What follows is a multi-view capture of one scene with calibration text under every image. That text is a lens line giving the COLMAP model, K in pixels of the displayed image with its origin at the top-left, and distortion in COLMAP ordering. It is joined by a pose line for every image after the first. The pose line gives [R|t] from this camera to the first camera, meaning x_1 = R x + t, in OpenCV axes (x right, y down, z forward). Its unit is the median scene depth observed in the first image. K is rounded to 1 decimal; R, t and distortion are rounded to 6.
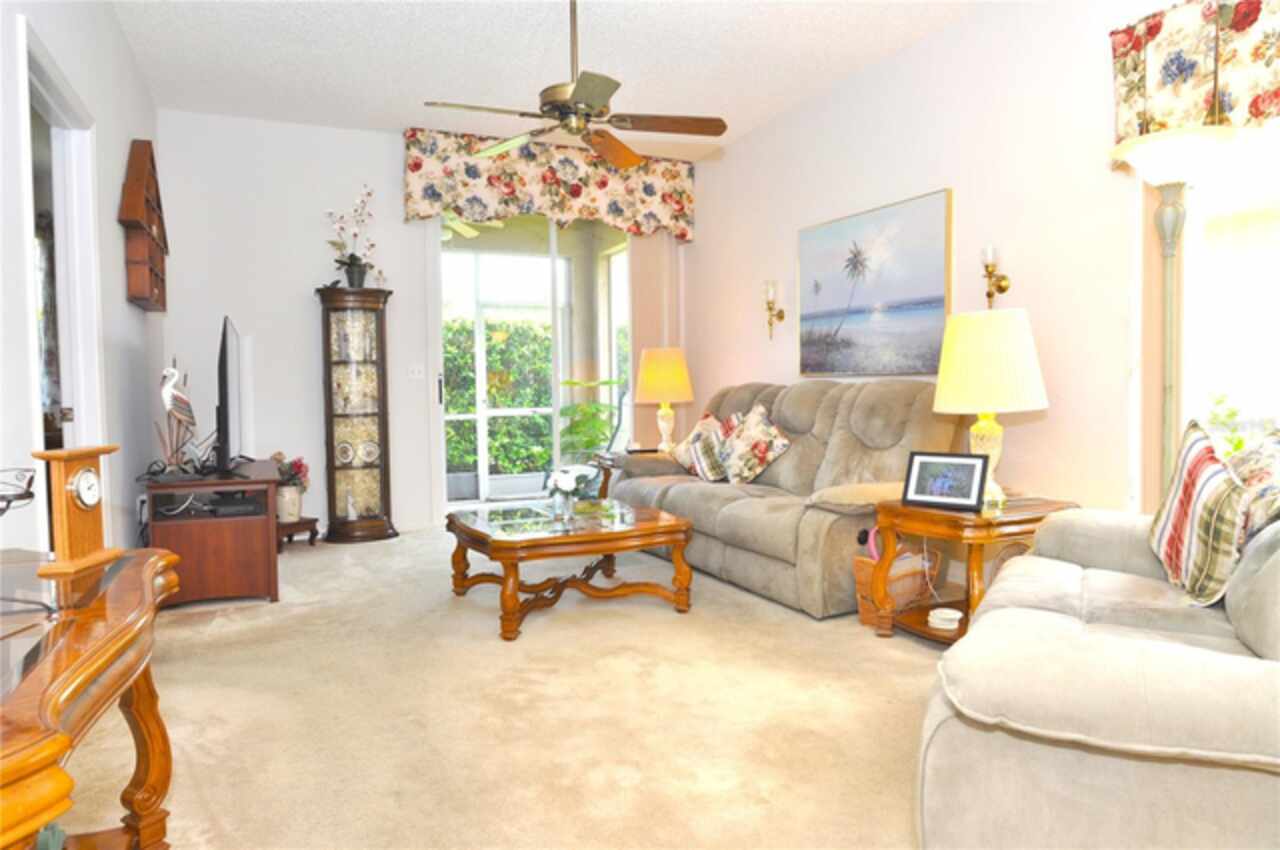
lens RADIAL K [[829.2, 0, 647.5], [0, 829.2, 425.9], [0, 0, 1]] dist [-0.023882, 0.002712]
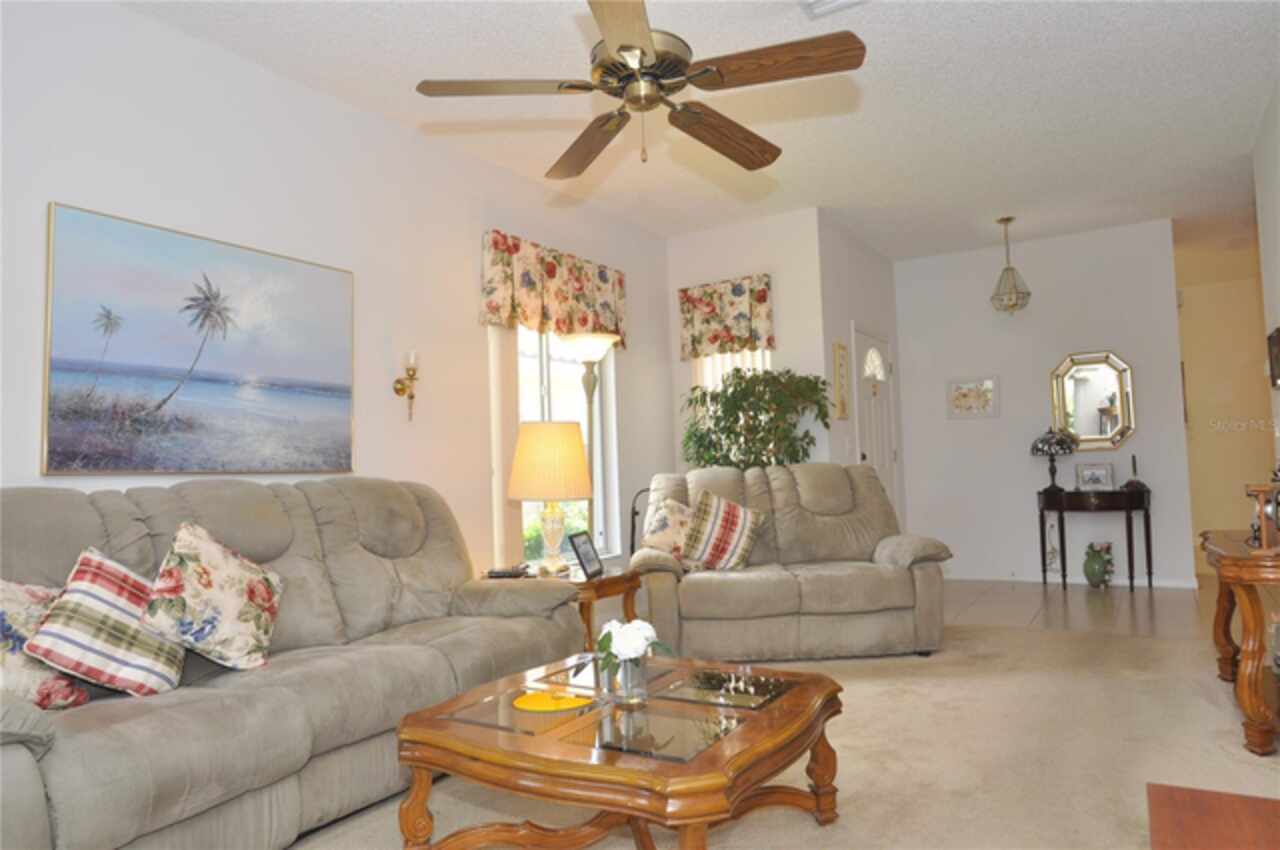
lens RADIAL K [[829.2, 0, 647.5], [0, 829.2, 425.9], [0, 0, 1]] dist [-0.023882, 0.002712]
pose [[-0.553331, 0.070685, 0.829957, -0.510837], [0.072512, 0.996698, -0.036543, -0.050562], [-0.829799, 0.039961, -0.556629, 1.097846]]
